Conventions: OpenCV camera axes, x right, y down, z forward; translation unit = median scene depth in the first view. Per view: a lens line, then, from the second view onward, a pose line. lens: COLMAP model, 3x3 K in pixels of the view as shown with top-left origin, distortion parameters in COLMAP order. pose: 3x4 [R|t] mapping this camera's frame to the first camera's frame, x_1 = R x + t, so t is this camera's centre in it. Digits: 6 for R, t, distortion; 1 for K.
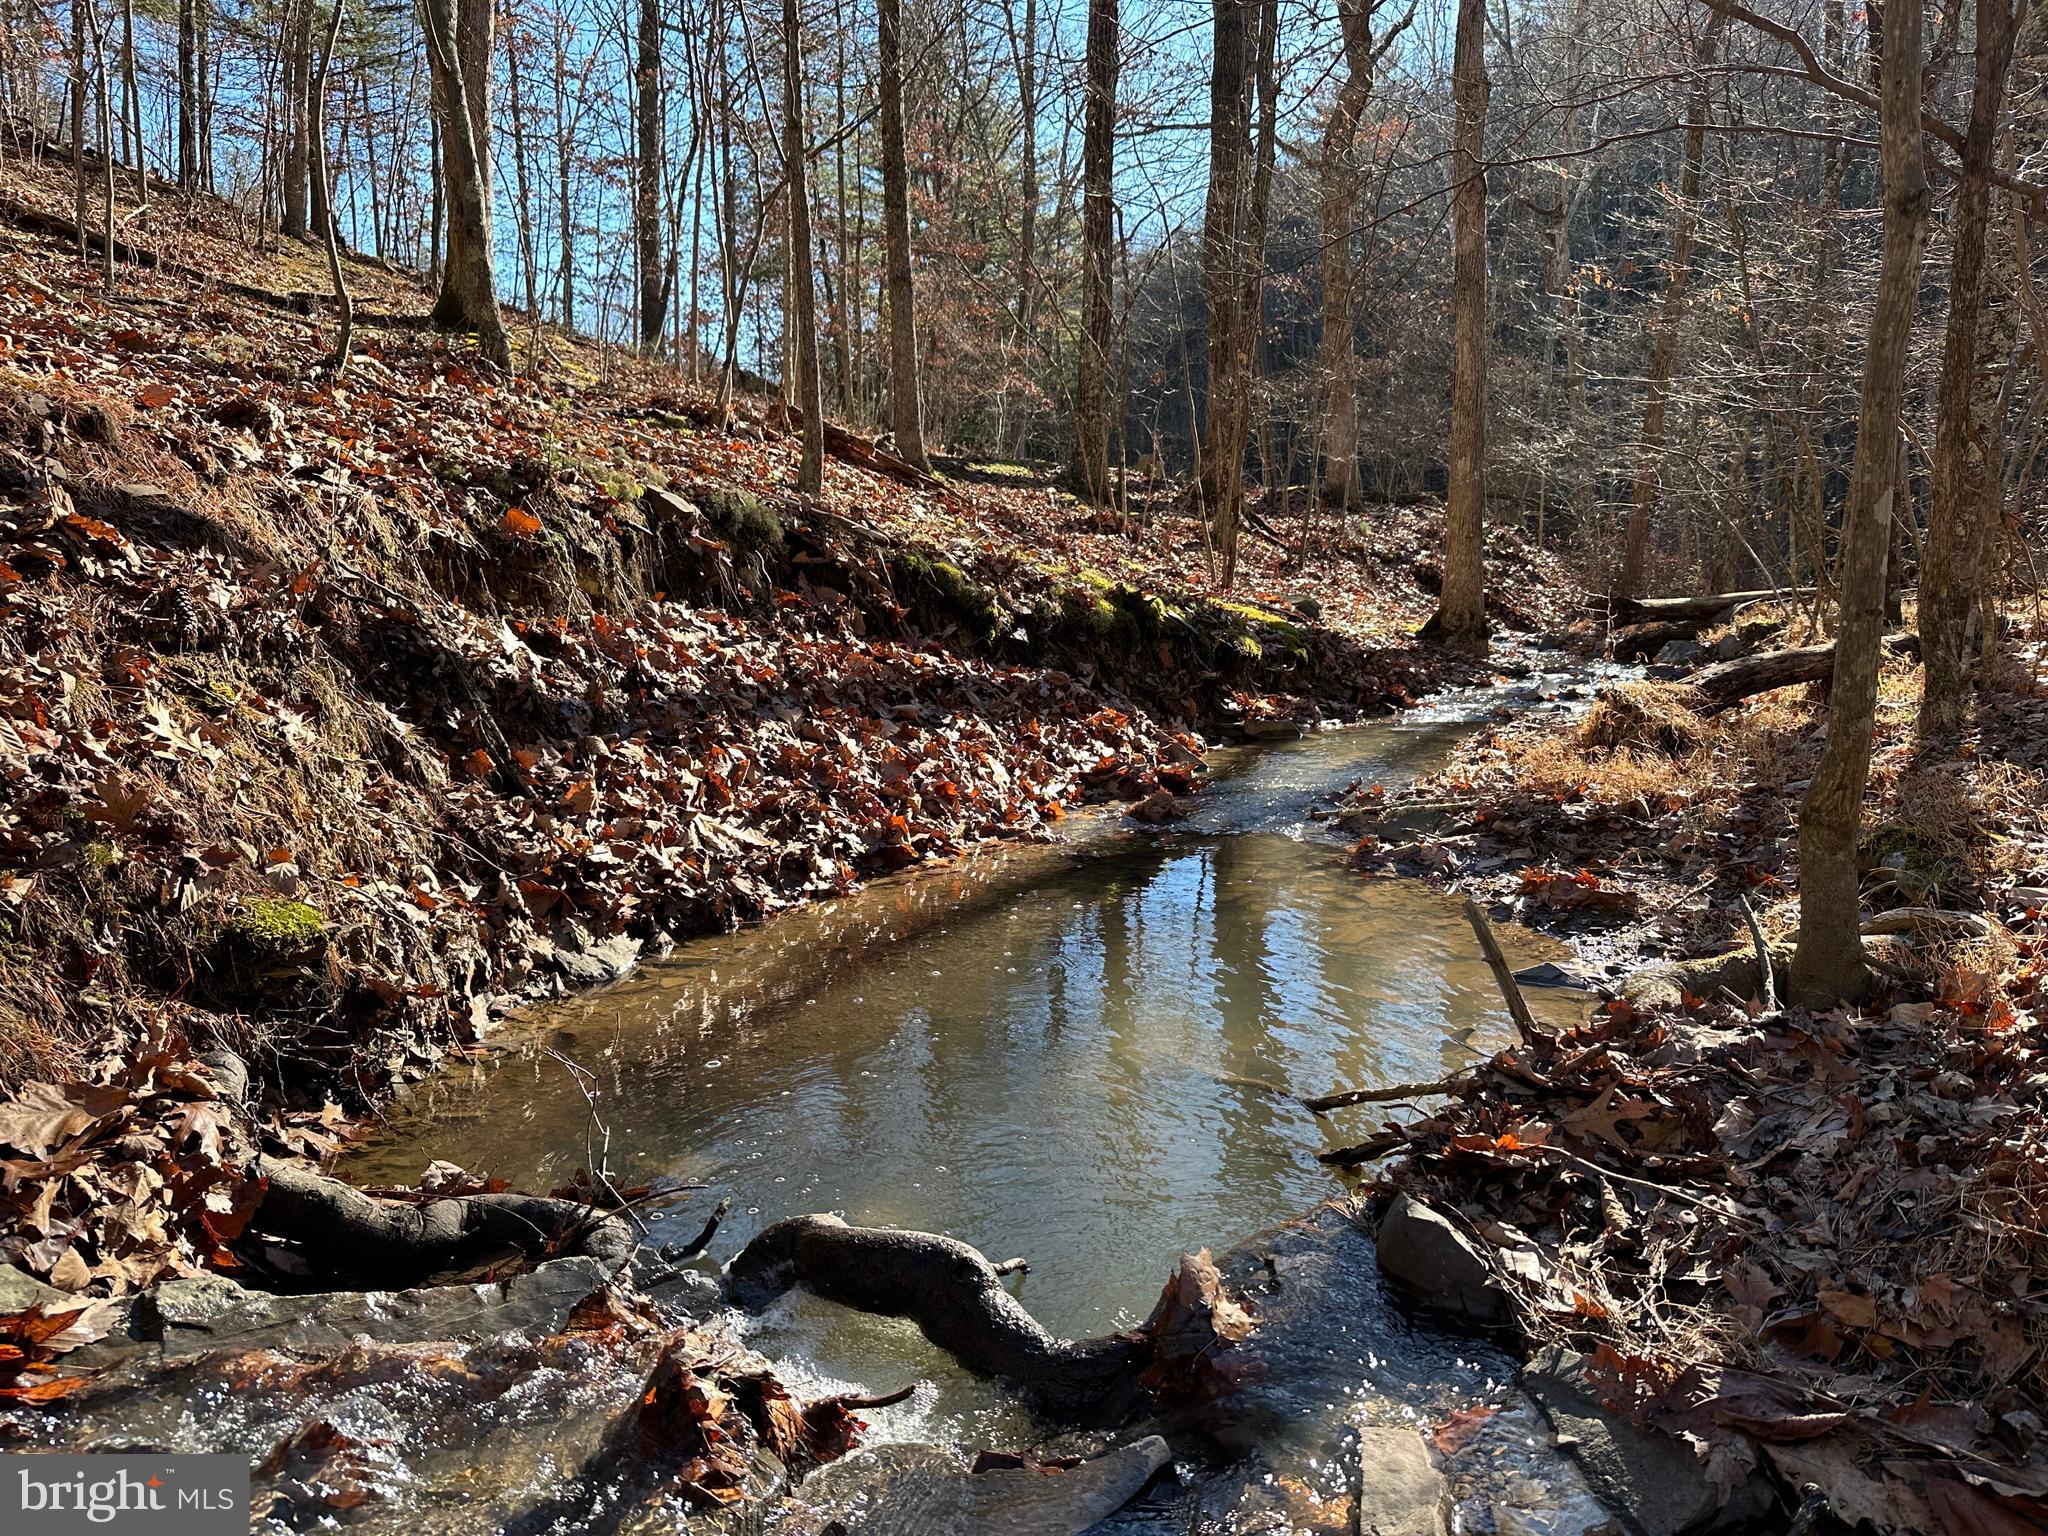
lens RADIAL K [[1424.0, 0, 1007.2], [0, 1424.0, 746.1], [0, 0, 1]] dist [0.067871, -0.082786]
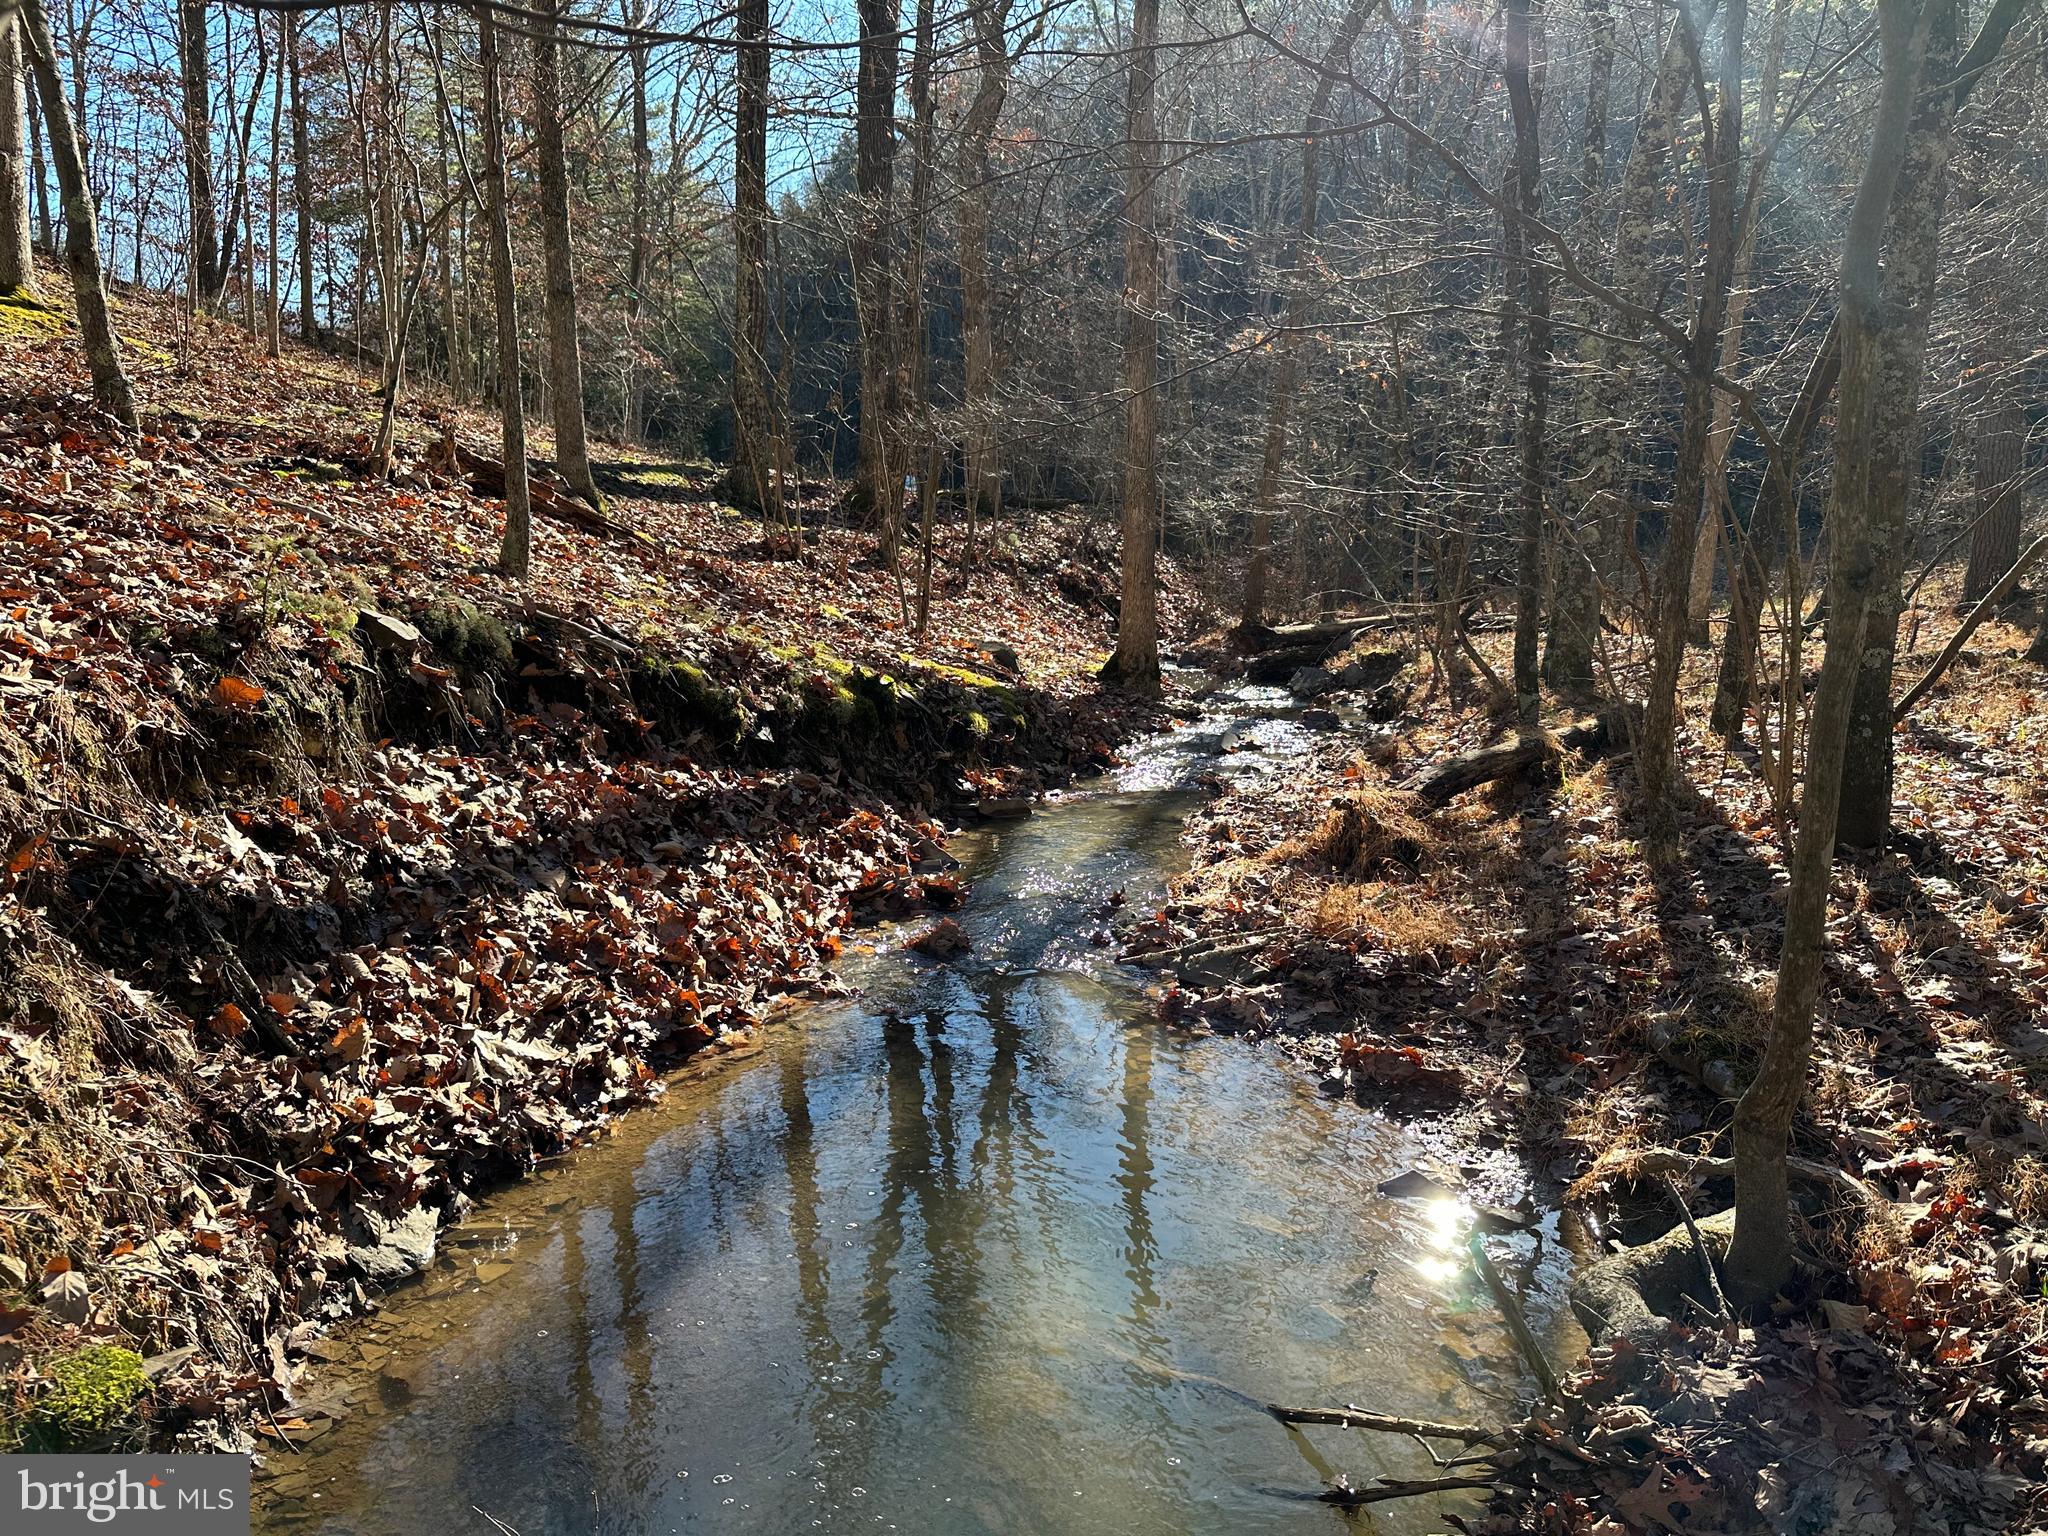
lens RADIAL K [[1424.0, 0, 1036.2], [0, 1424.0, 764.4], [0, 0, 1]] dist [0.067871, -0.082786]
pose [[0.961924, -0.022046, 0.272426, -0.092109], [0.015259, 0.999519, 0.027006, -0.098724], [-0.272891, -0.021821, 0.961798, 0.045191]]
